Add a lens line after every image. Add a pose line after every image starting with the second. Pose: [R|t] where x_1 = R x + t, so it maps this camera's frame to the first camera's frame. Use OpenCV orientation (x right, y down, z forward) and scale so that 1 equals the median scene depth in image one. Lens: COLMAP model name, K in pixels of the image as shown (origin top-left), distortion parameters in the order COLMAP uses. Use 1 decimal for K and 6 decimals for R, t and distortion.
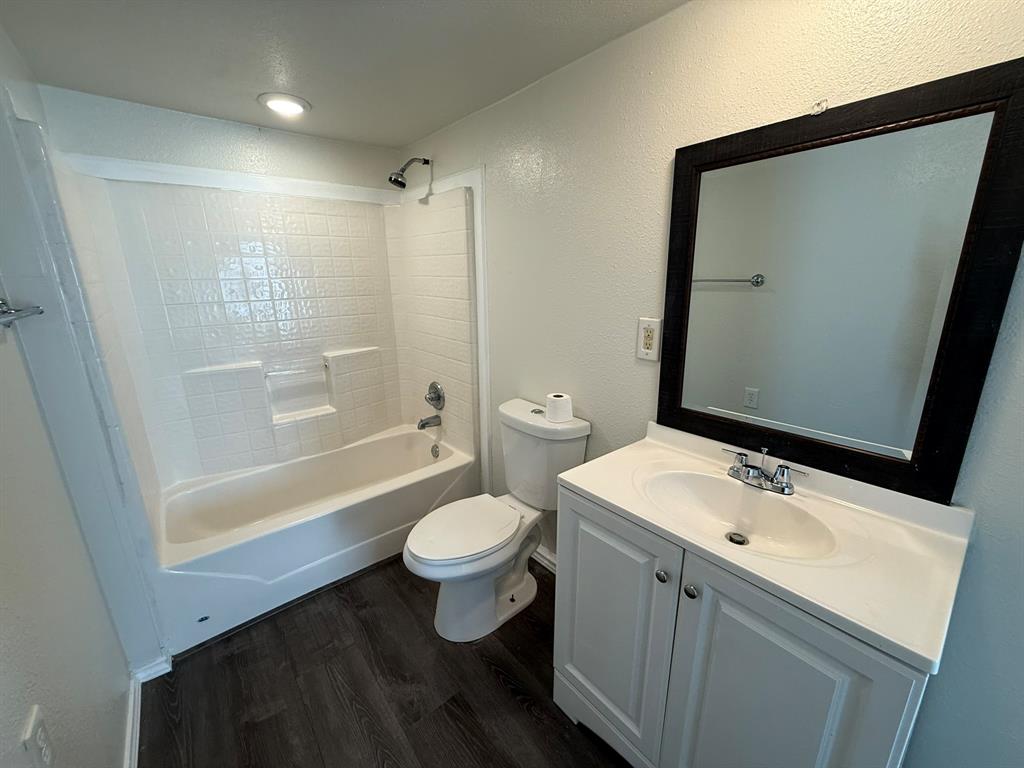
lens RADIAL K [[406.4, 0, 508.2], [0, 406.4, 386.5], [0, 0, 1]] dist [-0.001280, -0.000004]
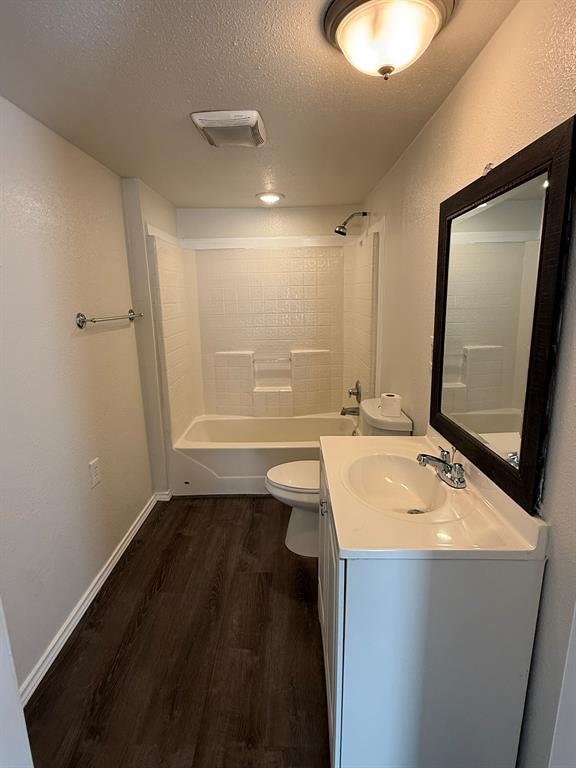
lens RADIAL K [[387.5, 0, 288.0], [0, 387.5, 384.0], [0, 0, 1]] dist [0.000915, 0.000086]
pose [[0.770118, 0.140502, -0.622236, 0.610141], [-0.163842, 0.986285, 0.019923, 0.016621], [0.616502, 0.086605, 0.782576, -0.131538]]
